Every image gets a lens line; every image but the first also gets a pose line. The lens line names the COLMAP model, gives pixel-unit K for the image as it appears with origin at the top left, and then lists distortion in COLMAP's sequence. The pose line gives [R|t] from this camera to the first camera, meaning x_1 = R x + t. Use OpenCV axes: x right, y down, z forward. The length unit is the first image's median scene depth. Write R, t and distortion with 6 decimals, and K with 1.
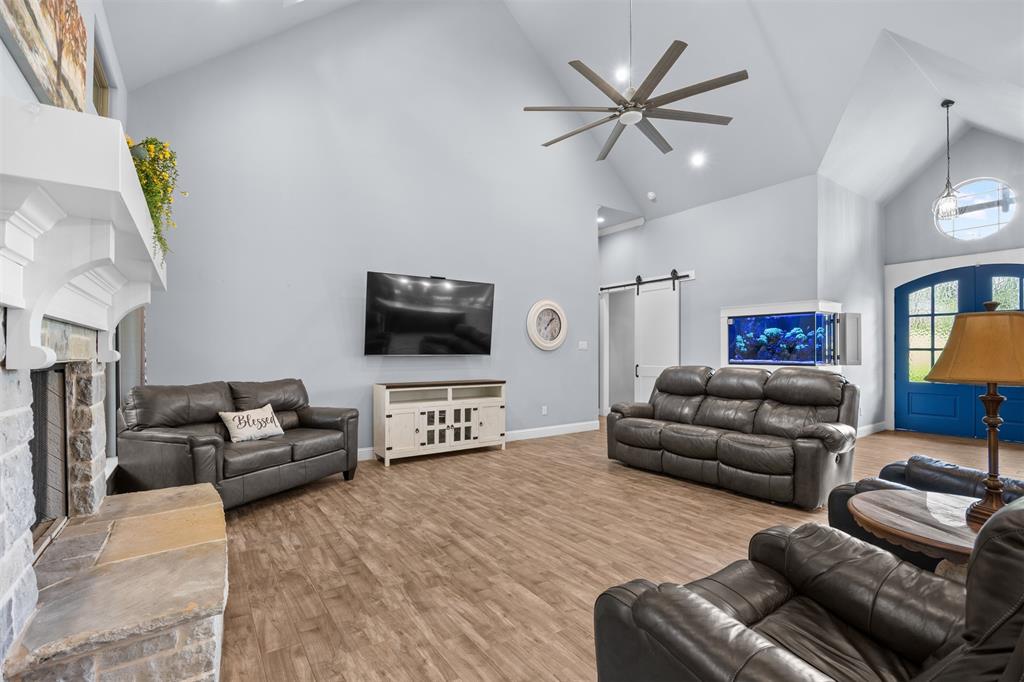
lens RADIAL K [[467.8, 0, 513.1], [0, 467.8, 350.7], [0, 0, 1]] dist [-0.013174, -0.000171]
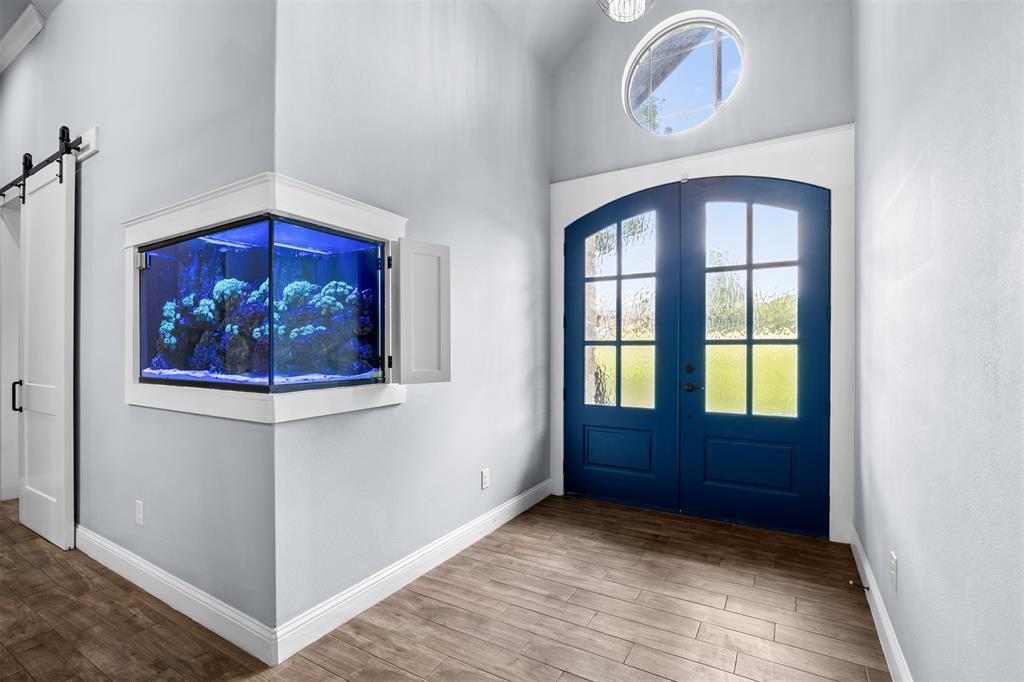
lens RADIAL K [[457.5, 0, 512.4], [0, 457.5, 347.2], [0, 0, 1]] dist [-0.013832, -0.000399]
pose [[0.905506, 0.001060, 0.424333, 0.883507], [-0.002555, 0.999992, 0.002955, 0.001257], [-0.424326, -0.003760, 0.905502, 0.888896]]
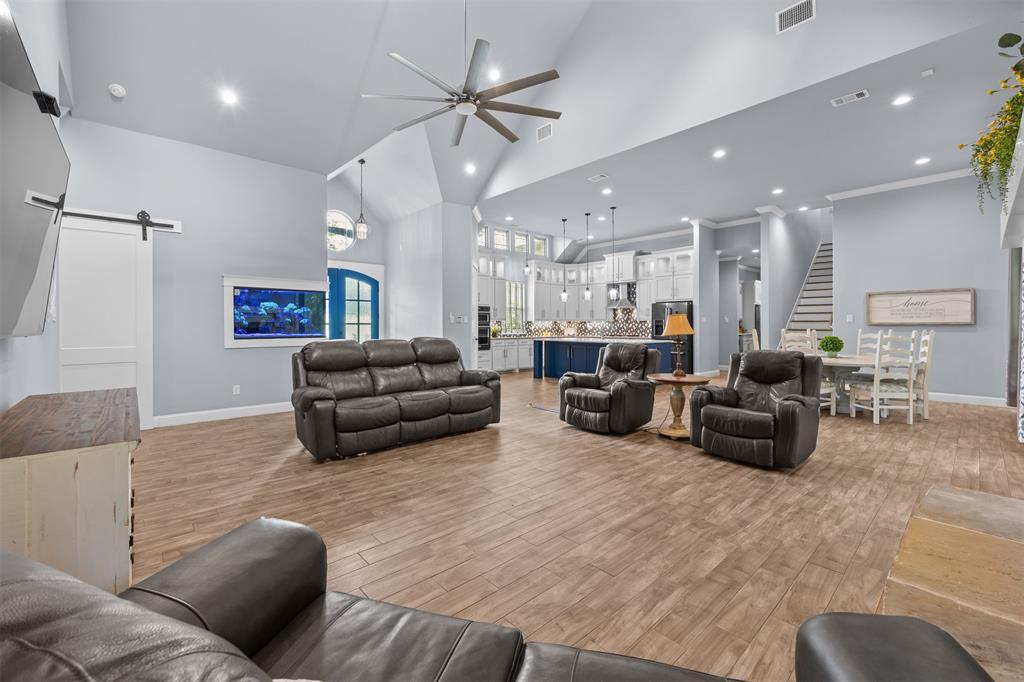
lens RADIAL K [[421.3, 0, 510.6], [0, 421.3, 324.6], [0, 0, 1]] dist [0.000686, 0.000124]
pose [[-0.132006, 0.002226, 0.991246, -0.635540], [-0.002435, 0.999994, -0.002570, 0.002123], [-0.991246, -0.002753, -0.132000, 0.897537]]
